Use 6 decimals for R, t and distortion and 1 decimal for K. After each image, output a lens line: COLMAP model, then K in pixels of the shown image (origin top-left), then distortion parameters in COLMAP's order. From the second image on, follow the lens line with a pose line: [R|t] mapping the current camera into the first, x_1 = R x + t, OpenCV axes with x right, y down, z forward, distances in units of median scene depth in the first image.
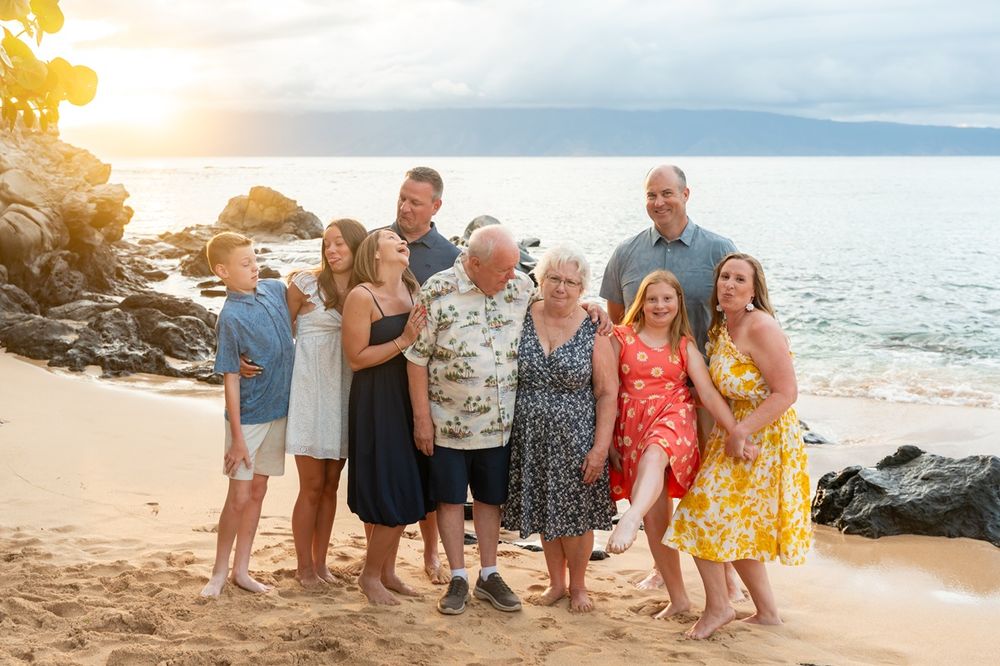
lens RADIAL K [[1037.3, 0, 499.9], [0, 1037.3, 332.5], [0, 0, 1]] dist [-0.007108, 0.000000]
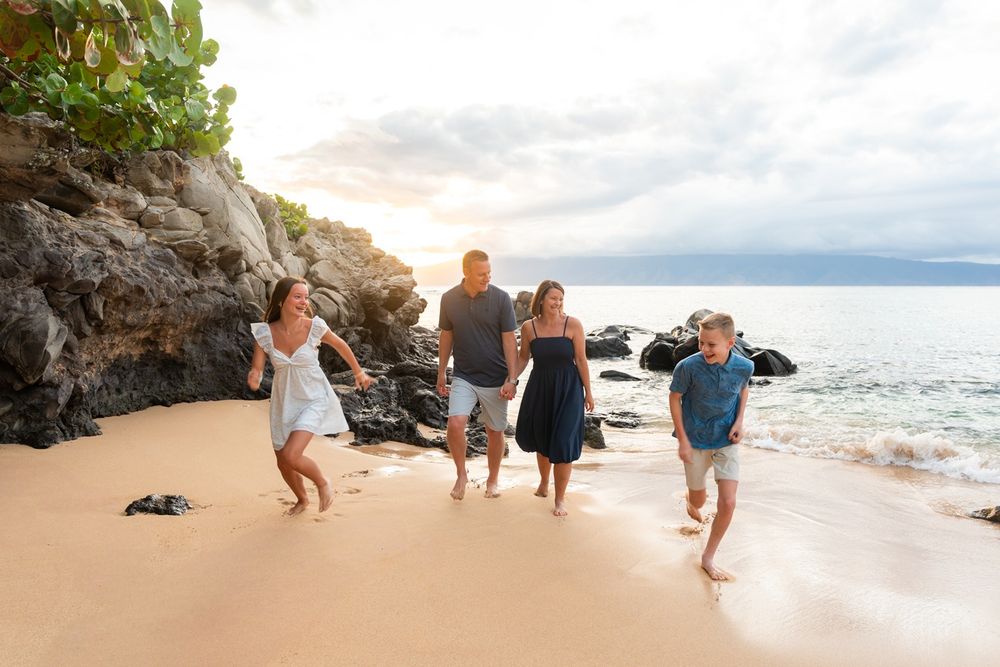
lens RADIAL K [[776.3, 0, 499.4], [0, 776.3, 332.7], [0, 0, 1]] dist [0.000493, 0.000013]
pose [[0.966775, 0.011586, -0.255367, -0.037476], [-0.034129, 0.995879, -0.084021, -0.002972], [0.253342, 0.089945, 0.963186, 0.189397]]
